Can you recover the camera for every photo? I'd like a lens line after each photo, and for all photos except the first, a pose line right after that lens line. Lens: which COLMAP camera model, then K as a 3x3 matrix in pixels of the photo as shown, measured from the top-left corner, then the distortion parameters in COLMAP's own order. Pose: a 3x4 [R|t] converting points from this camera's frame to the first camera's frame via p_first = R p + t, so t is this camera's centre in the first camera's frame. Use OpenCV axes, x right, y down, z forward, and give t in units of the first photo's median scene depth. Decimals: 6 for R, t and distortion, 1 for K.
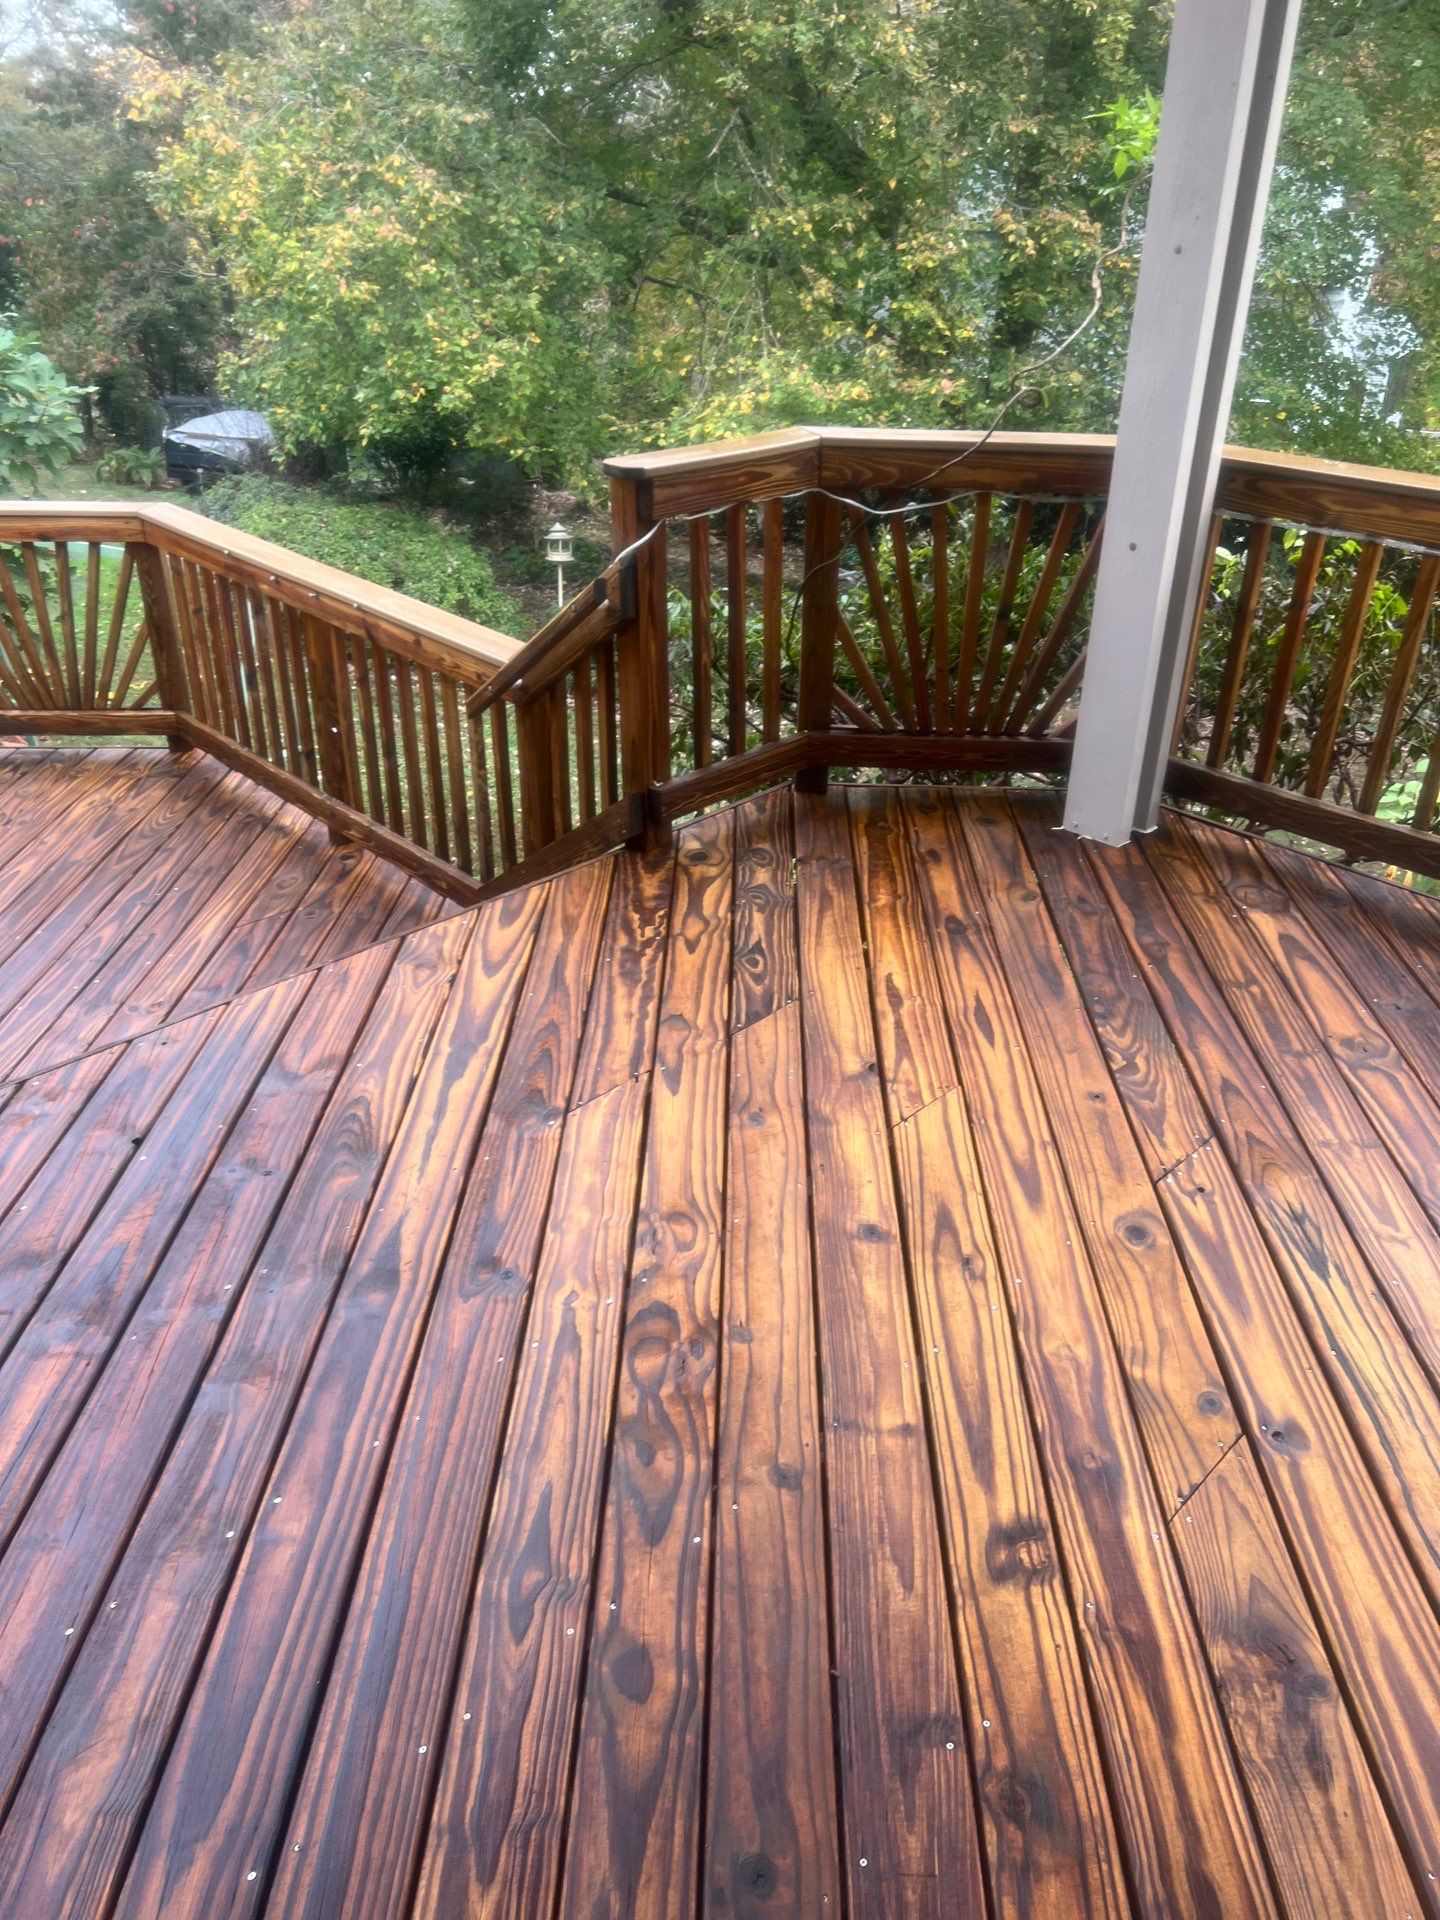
lens RADIAL K [[1453.3, 0, 736.0], [0, 1453.3, 980.7], [0, 0, 1]] dist [0.051892, -0.055412]
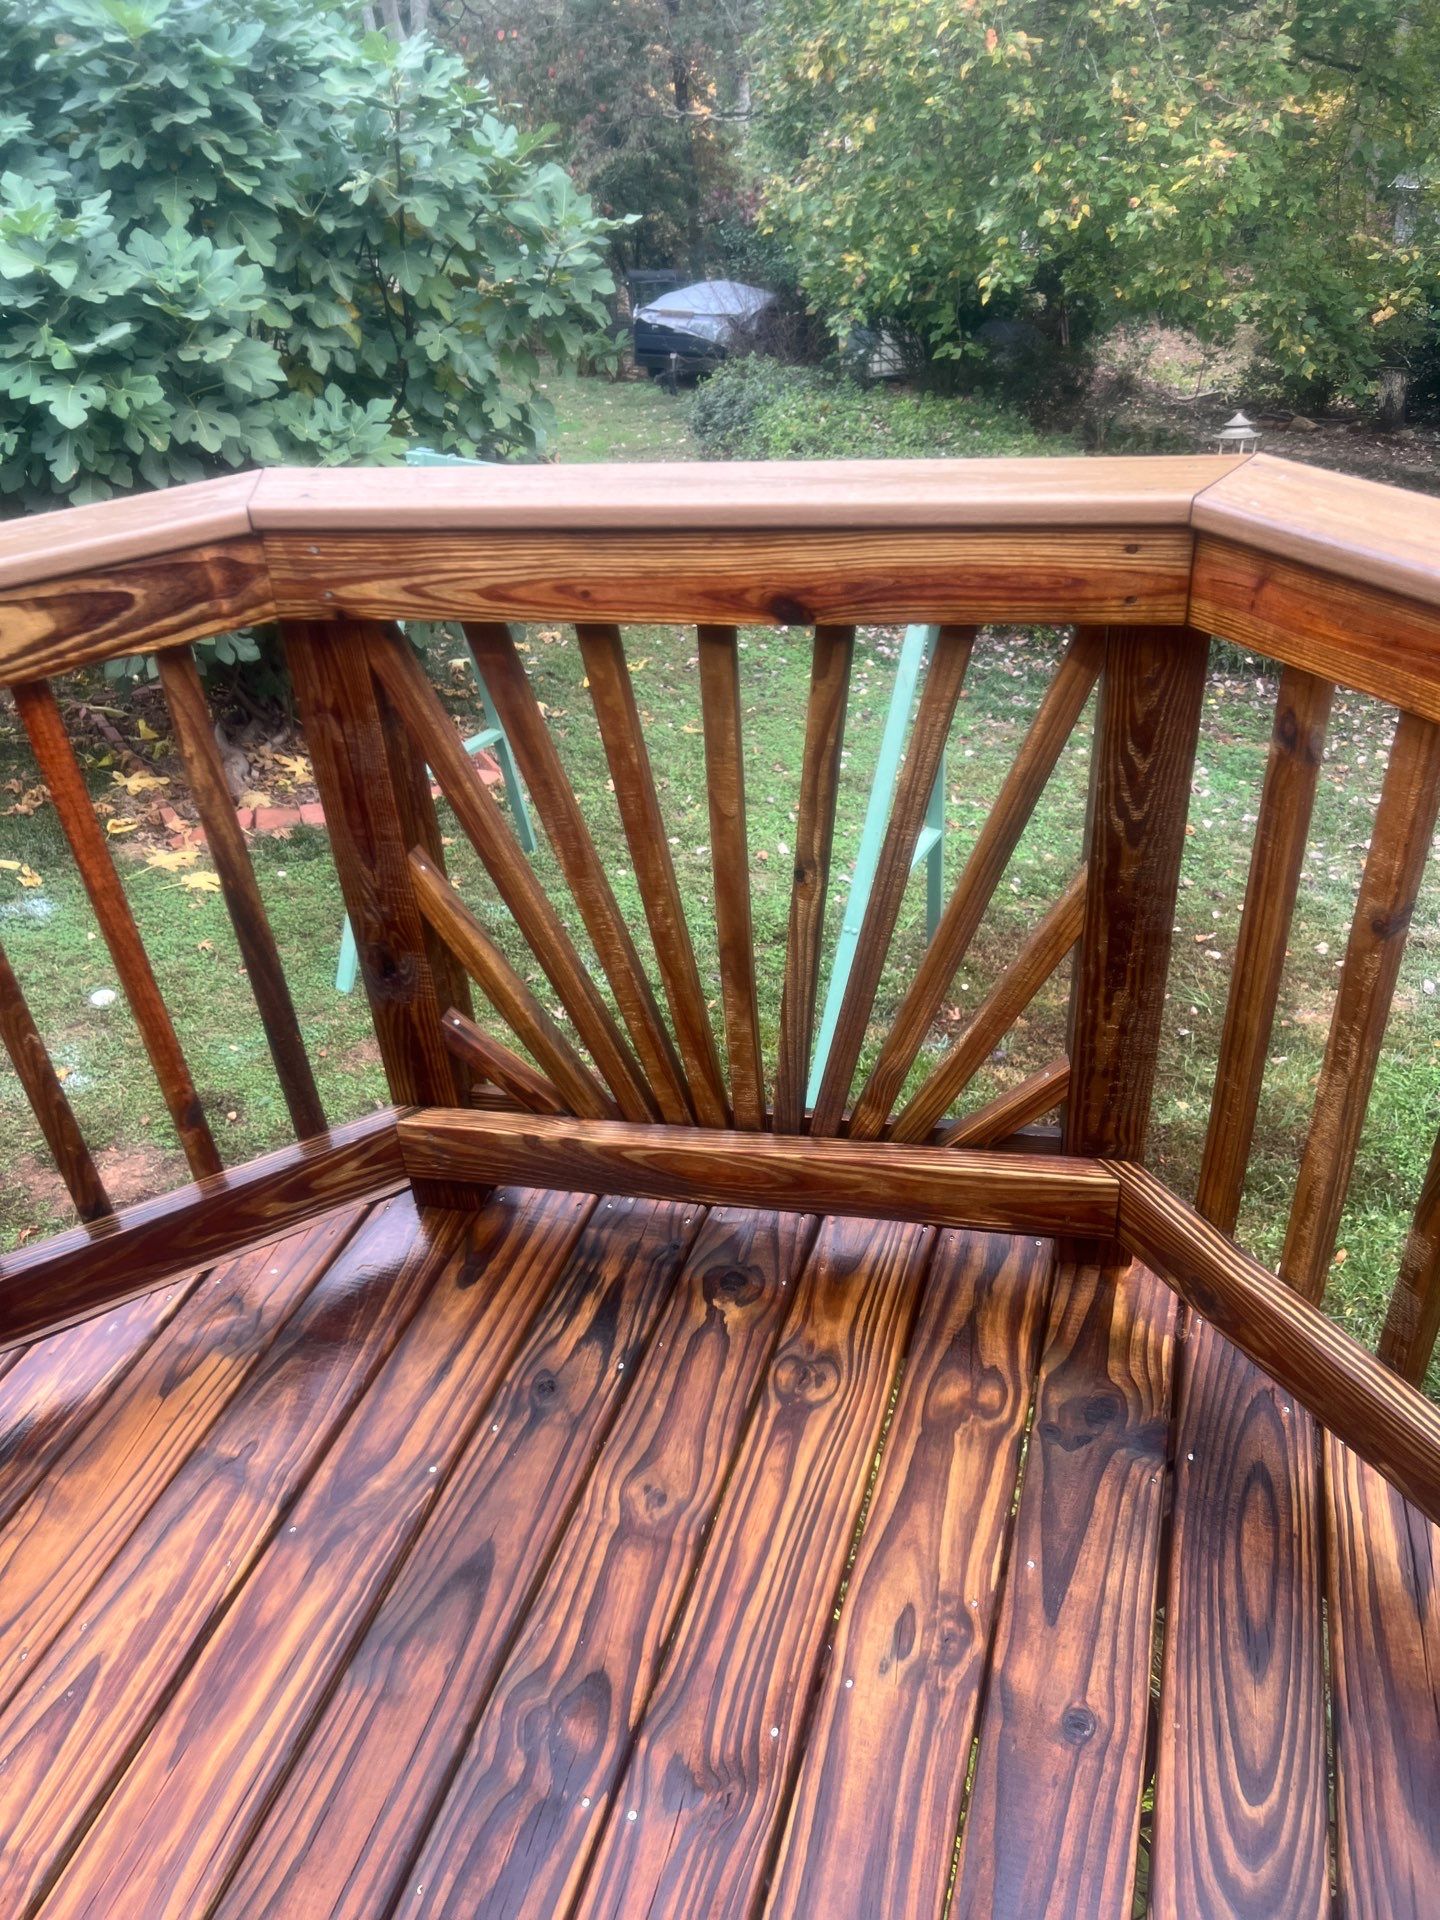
lens RADIAL K [[1428.9, 0, 724.6], [0, 1428.9, 970.3], [0, 0, 1]] dist [0.042657, -0.042655]
pose [[0.965381, 0.074196, -0.250067, -0.566648], [-0.055641, 0.995202, 0.080481, -0.352649], [0.254839, -0.063781, 0.964878, 1.023737]]
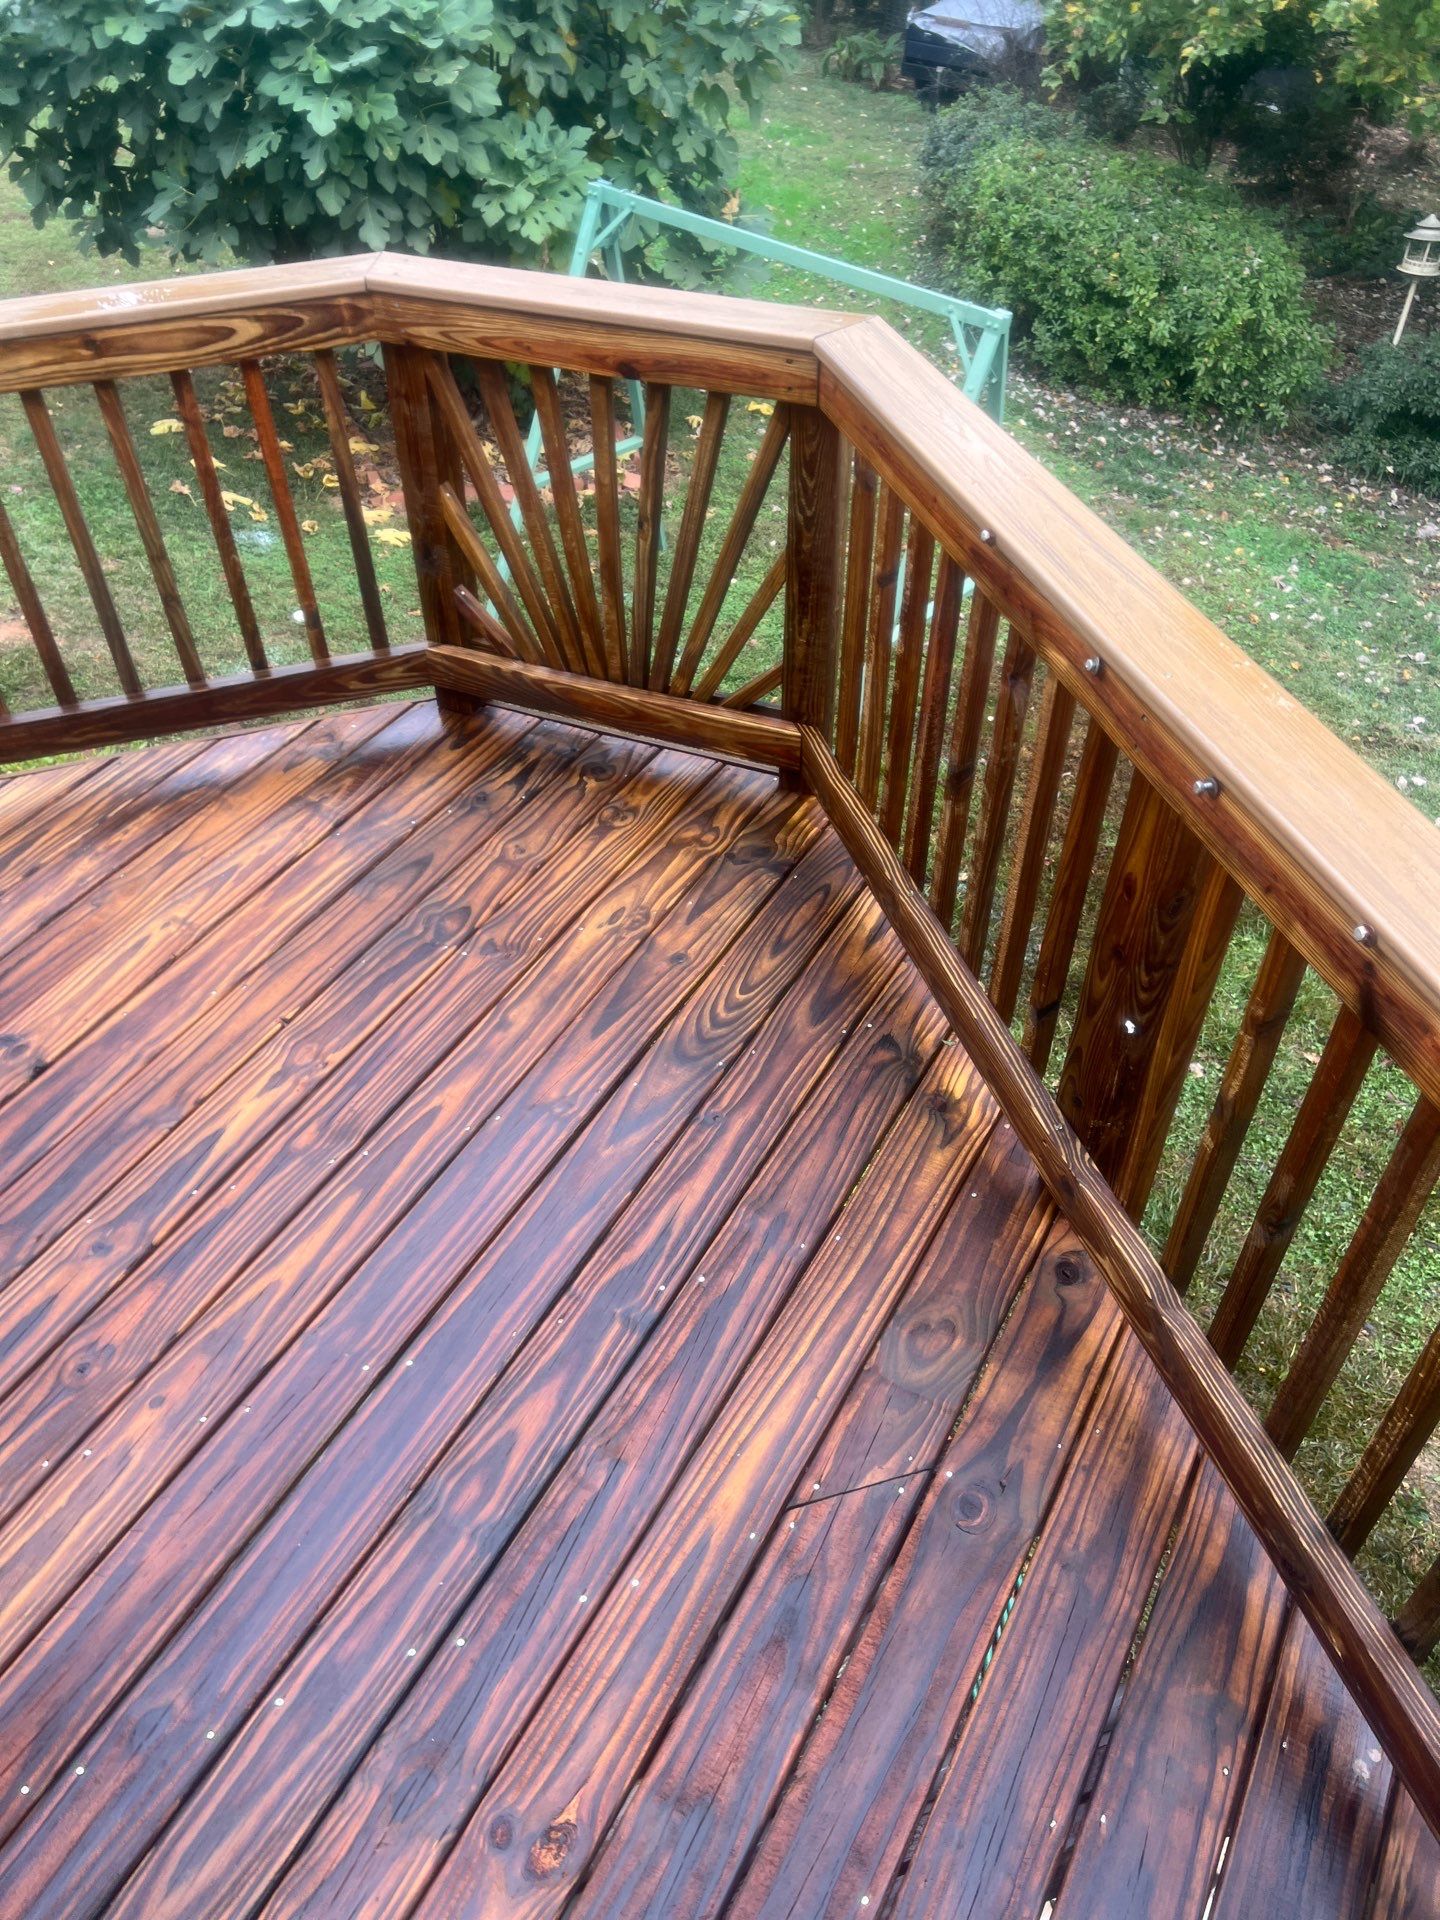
lens RADIAL K [[1432.6, 0, 714.1], [0, 1432.6, 976.7], [0, 0, 1]] dist [0.058851, -0.067481]
pose [[0.894751, 0.283776, -0.344806, -0.304309], [-0.196596, 0.943593, 0.266425, -0.335239], [0.400961, -0.170596, 0.900071, 0.742548]]
